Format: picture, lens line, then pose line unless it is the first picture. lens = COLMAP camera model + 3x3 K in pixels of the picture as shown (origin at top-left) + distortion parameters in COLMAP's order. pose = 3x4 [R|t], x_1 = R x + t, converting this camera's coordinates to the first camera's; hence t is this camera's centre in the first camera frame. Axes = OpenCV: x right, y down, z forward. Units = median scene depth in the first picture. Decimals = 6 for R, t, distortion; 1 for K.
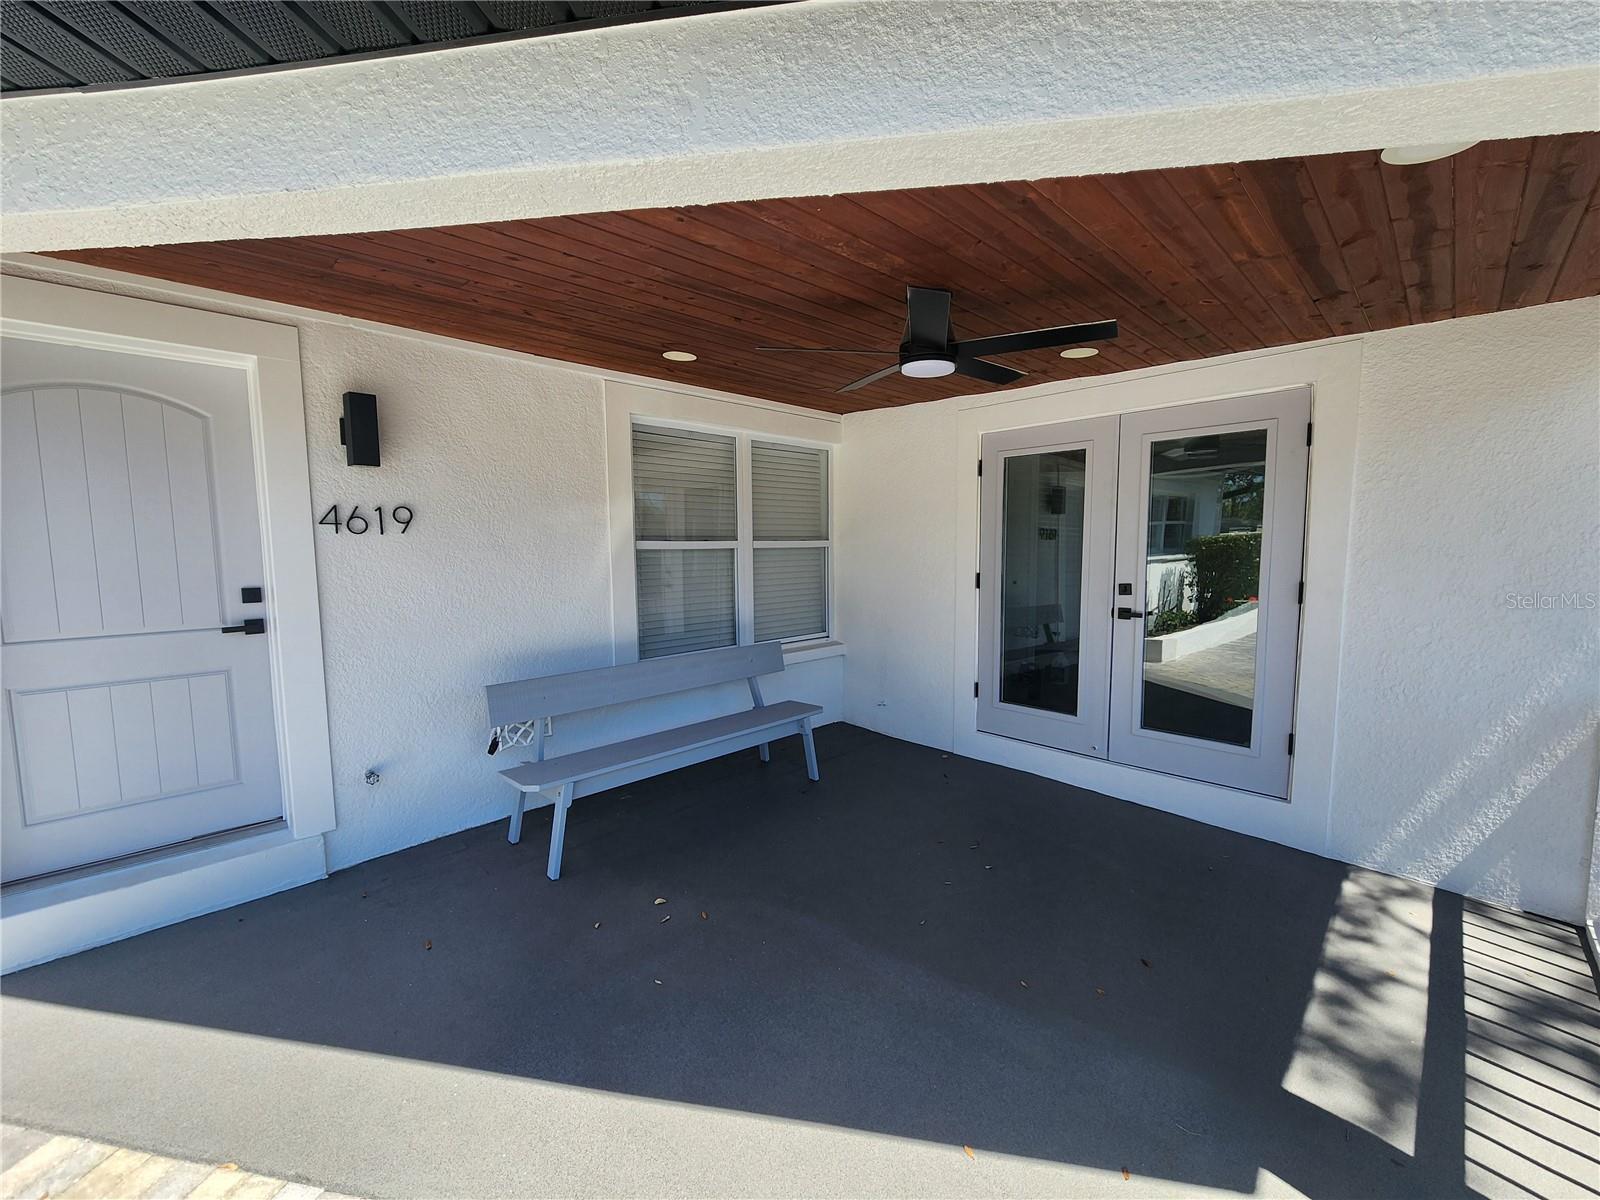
lens RADIAL K [[658.8, 0, 796.1], [0, 658.8, 609.1], [0, 0, 1]] dist [-0.000624, 0.000988]
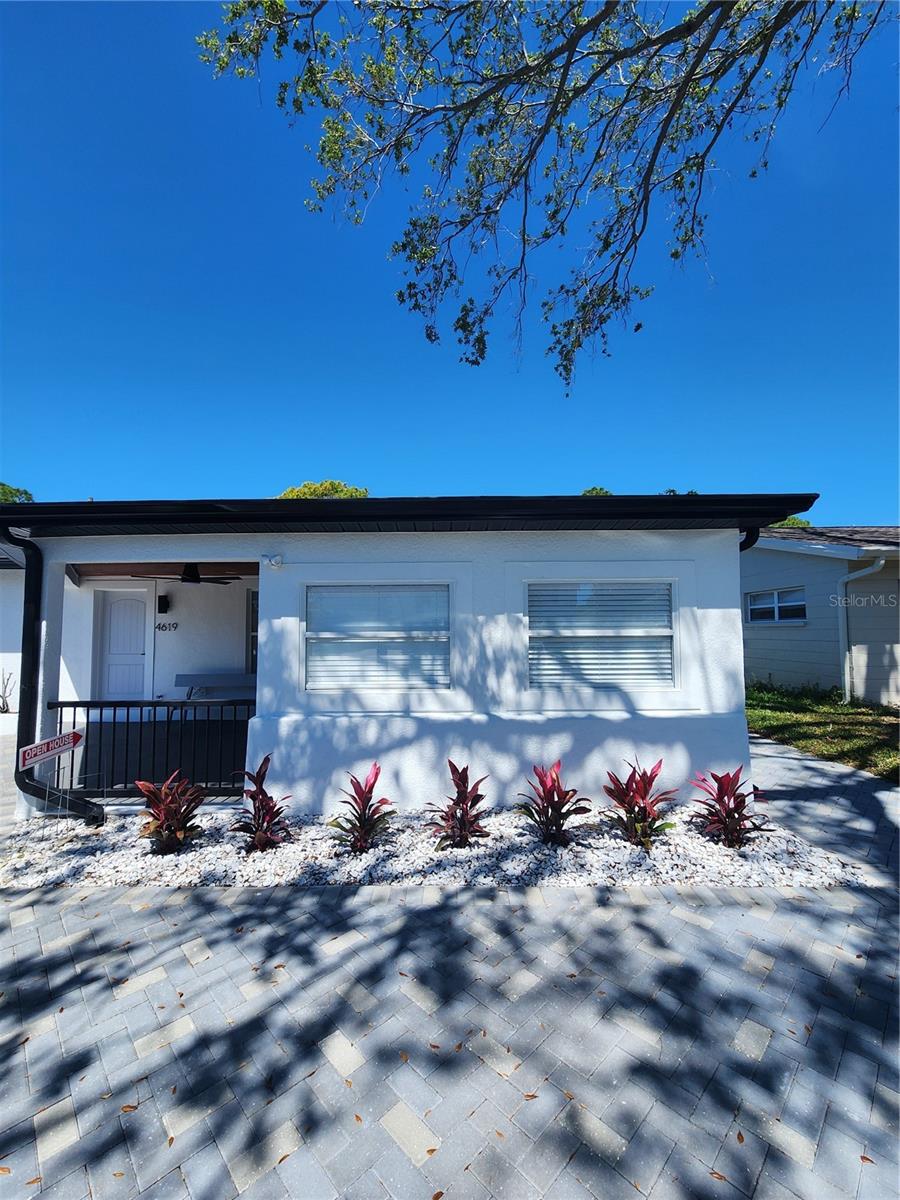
lens RADIAL K [[494.1, 0, 448.6], [0, 494.1, 599.1], [0, 0, 1]] dist [-0.000624, 0.000988]
pose [[0.726235, -0.036684, -0.686467, 1.960916], [-0.067619, 0.989921, -0.124436, -0.040403], [0.684113, 0.136788, 0.716435, 0.043534]]
